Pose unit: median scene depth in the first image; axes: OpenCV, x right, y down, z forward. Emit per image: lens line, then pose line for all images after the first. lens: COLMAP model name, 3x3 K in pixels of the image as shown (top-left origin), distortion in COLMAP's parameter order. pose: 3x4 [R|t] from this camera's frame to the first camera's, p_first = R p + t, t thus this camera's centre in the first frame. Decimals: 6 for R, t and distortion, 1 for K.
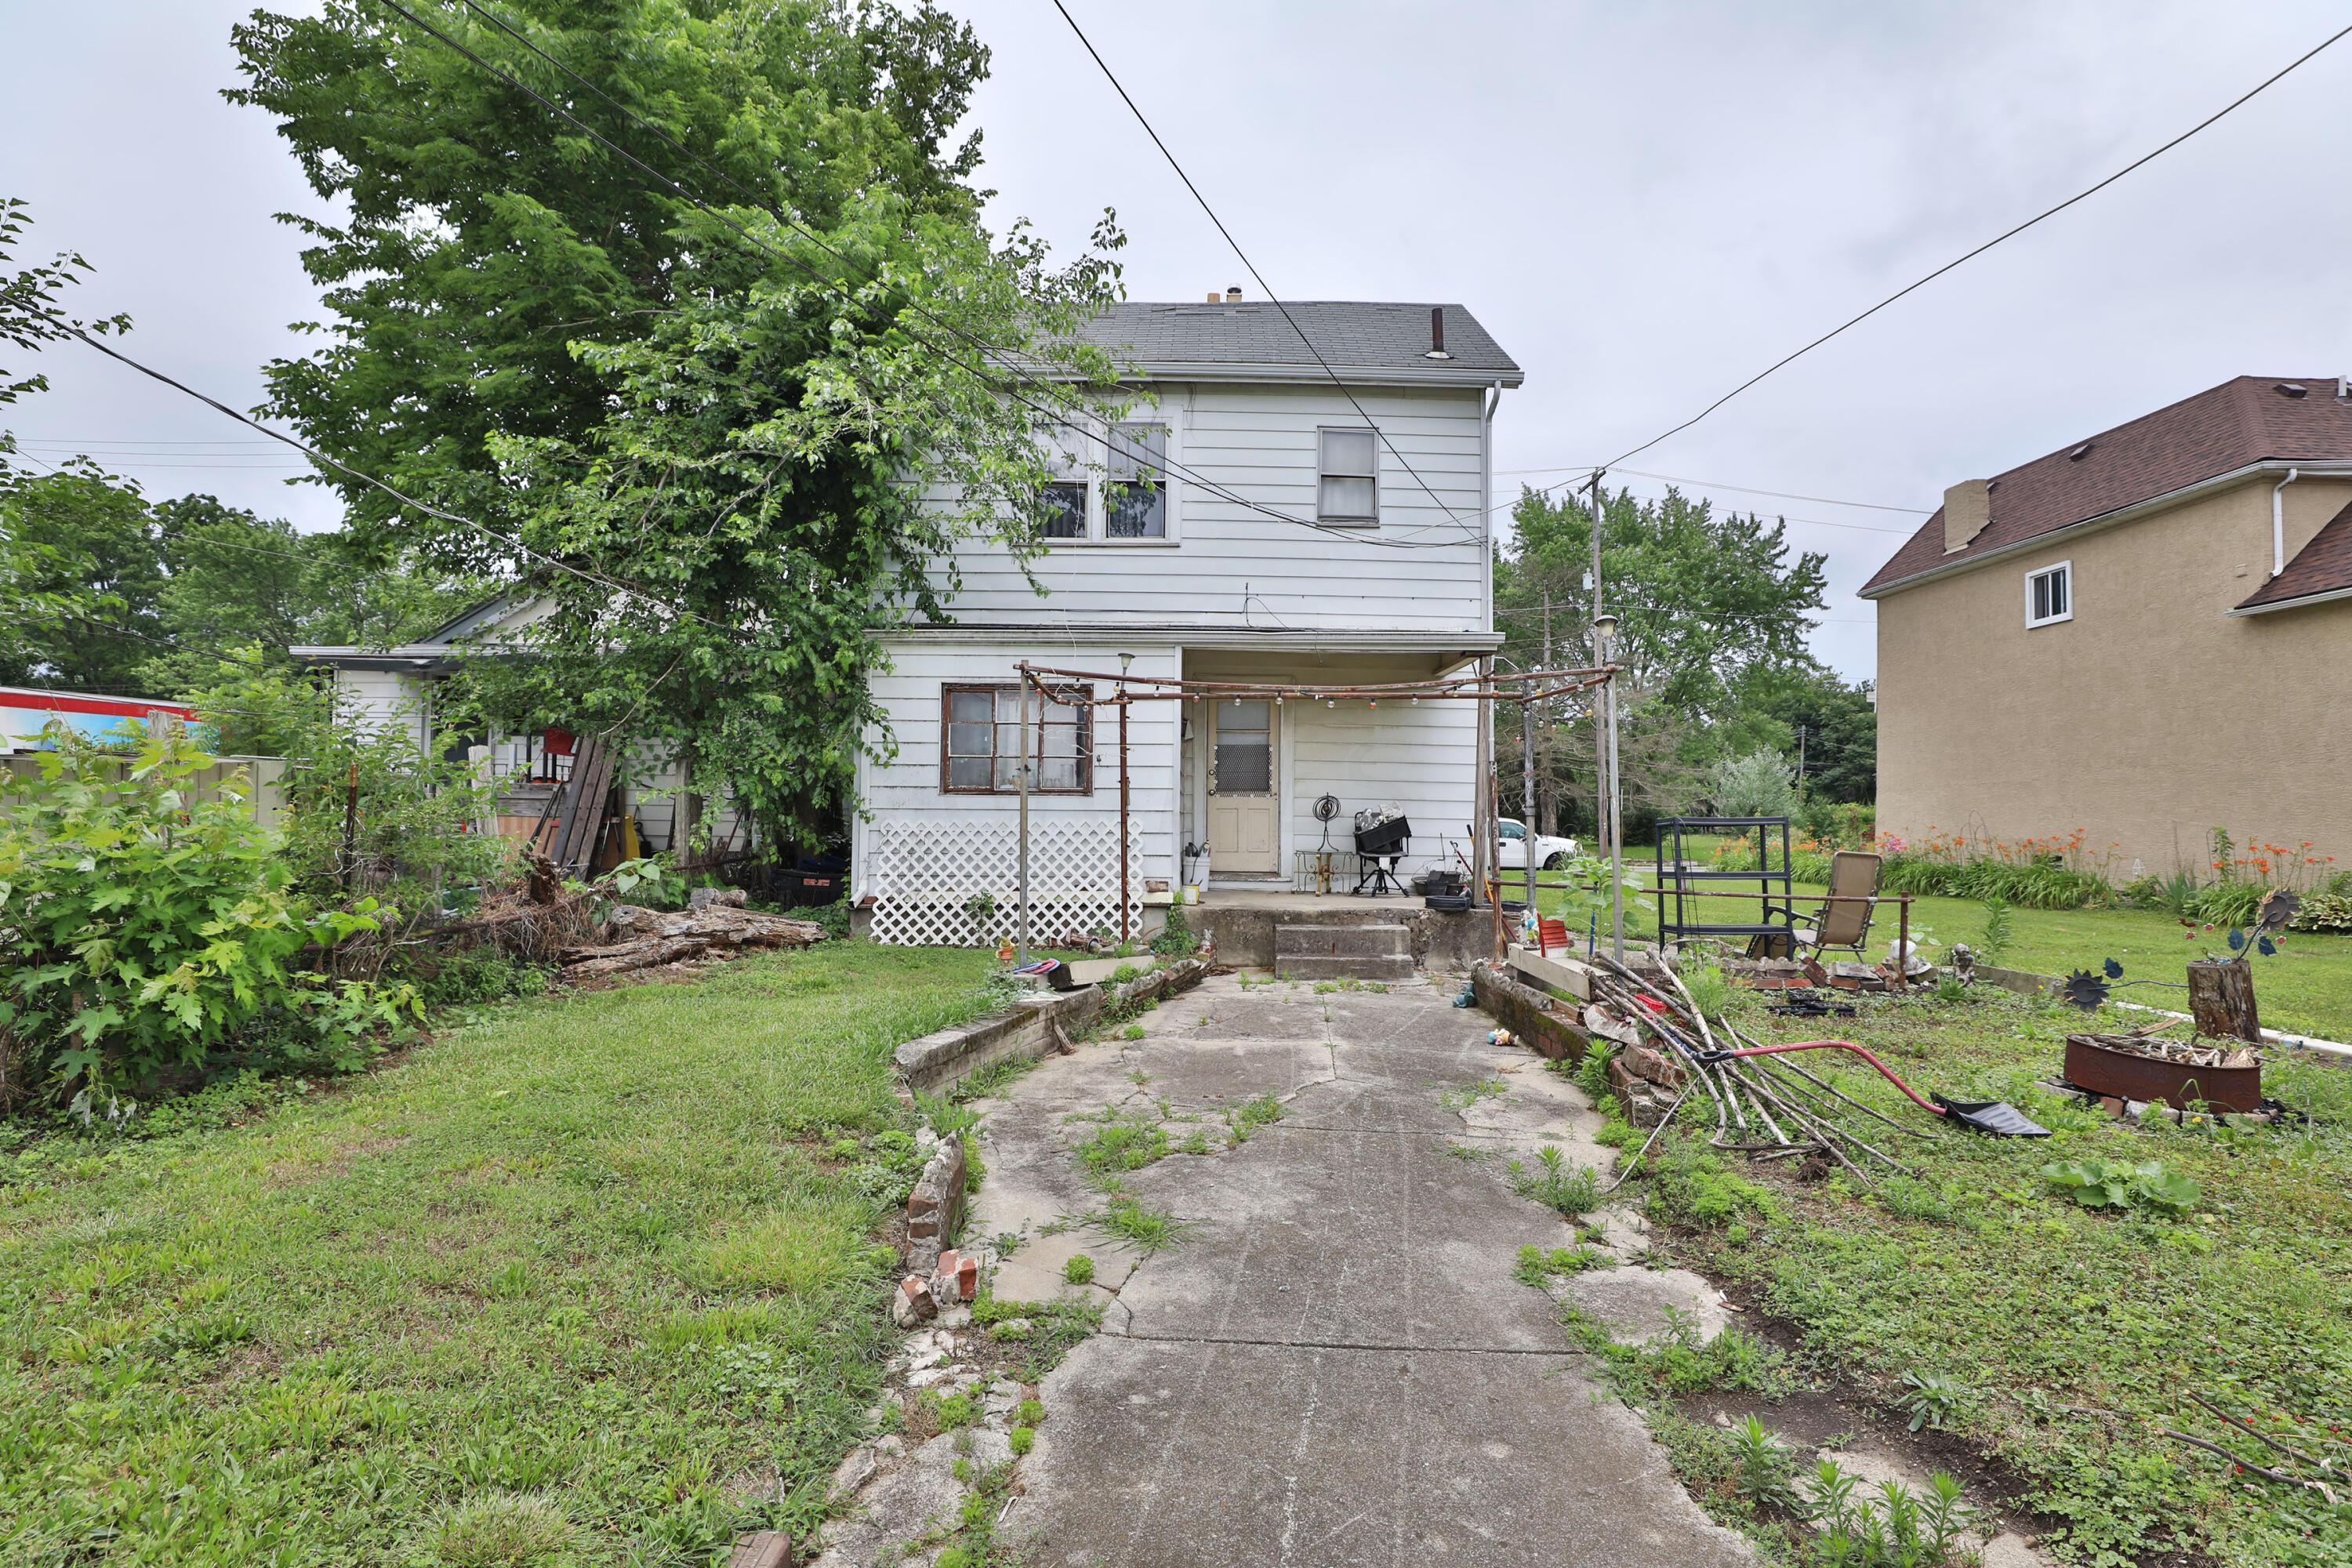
lens RADIAL K [[1087.0, 0, 1176.0], [0, 1087.0, 784.0], [0, 0, 1]] dist [-0.031962, 0.012849]
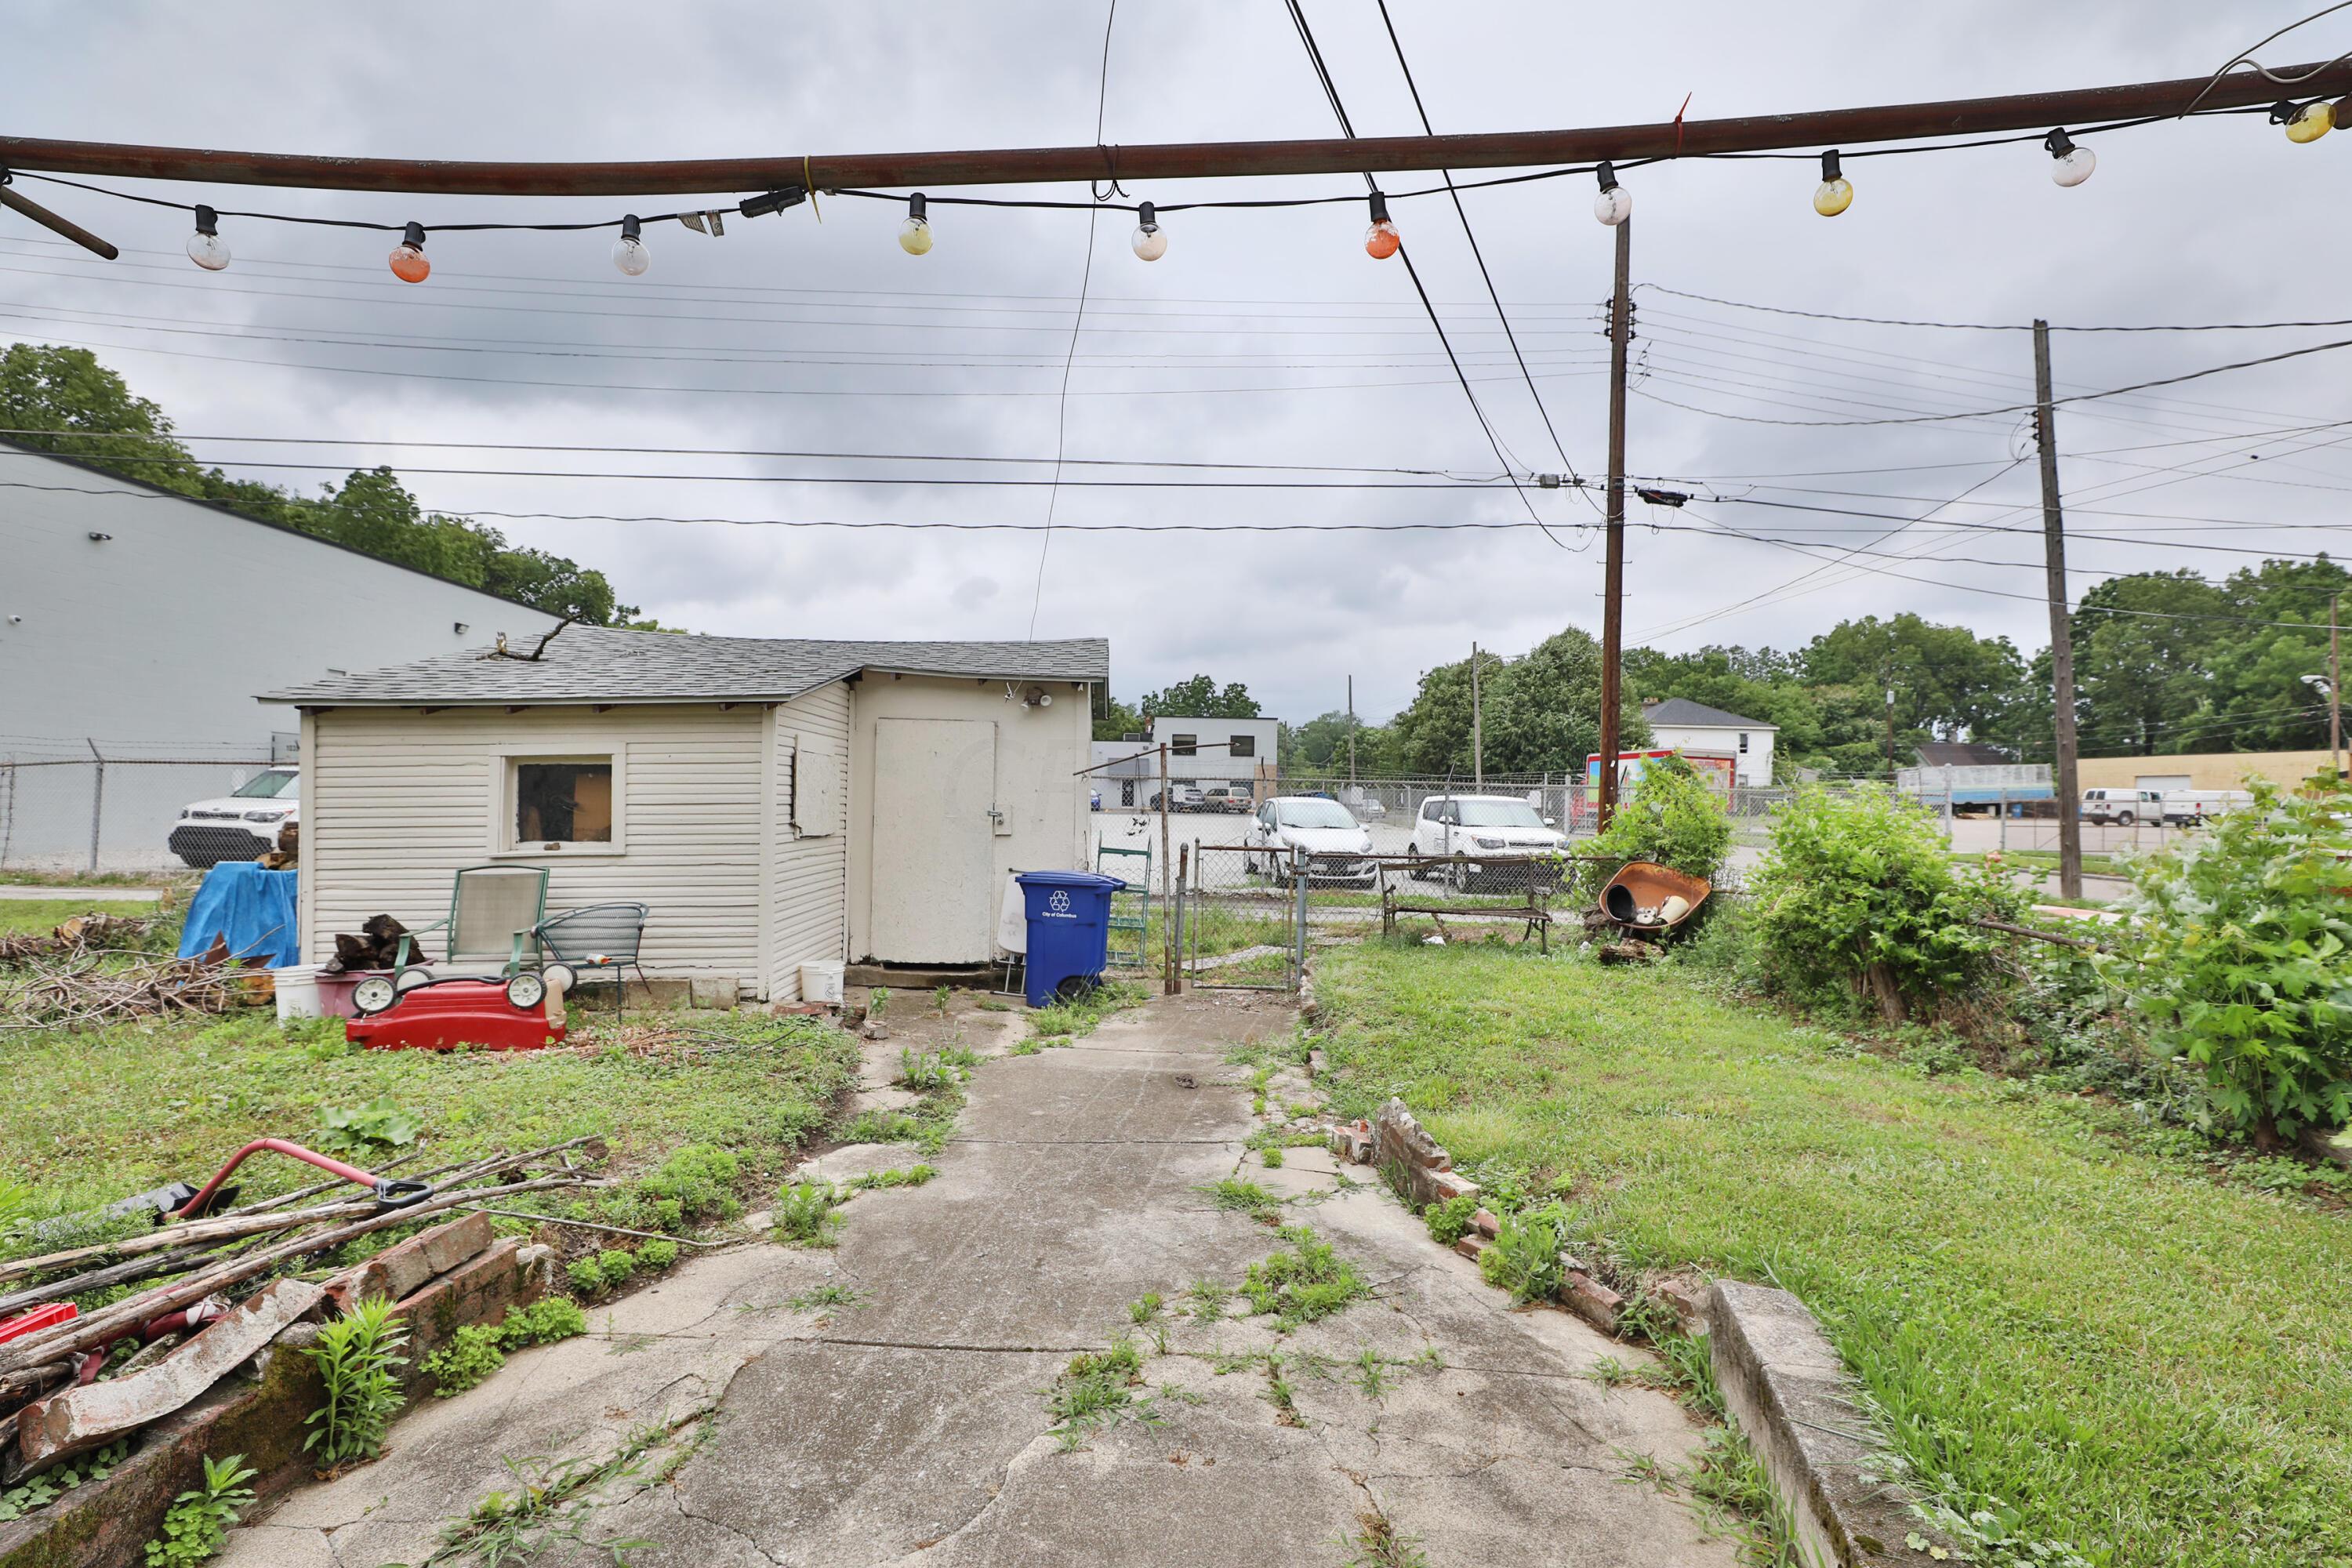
lens RADIAL K [[1087.0, 0, 1176.0], [0, 1087.0, 784.0], [0, 0, 1]] dist [-0.031962, 0.012849]
pose [[-0.998300, -0.022364, -0.053827, 0.059688], [-0.019990, 0.998820, -0.044257, 0.021326], [0.054753, -0.043106, -0.997569, 1.223752]]
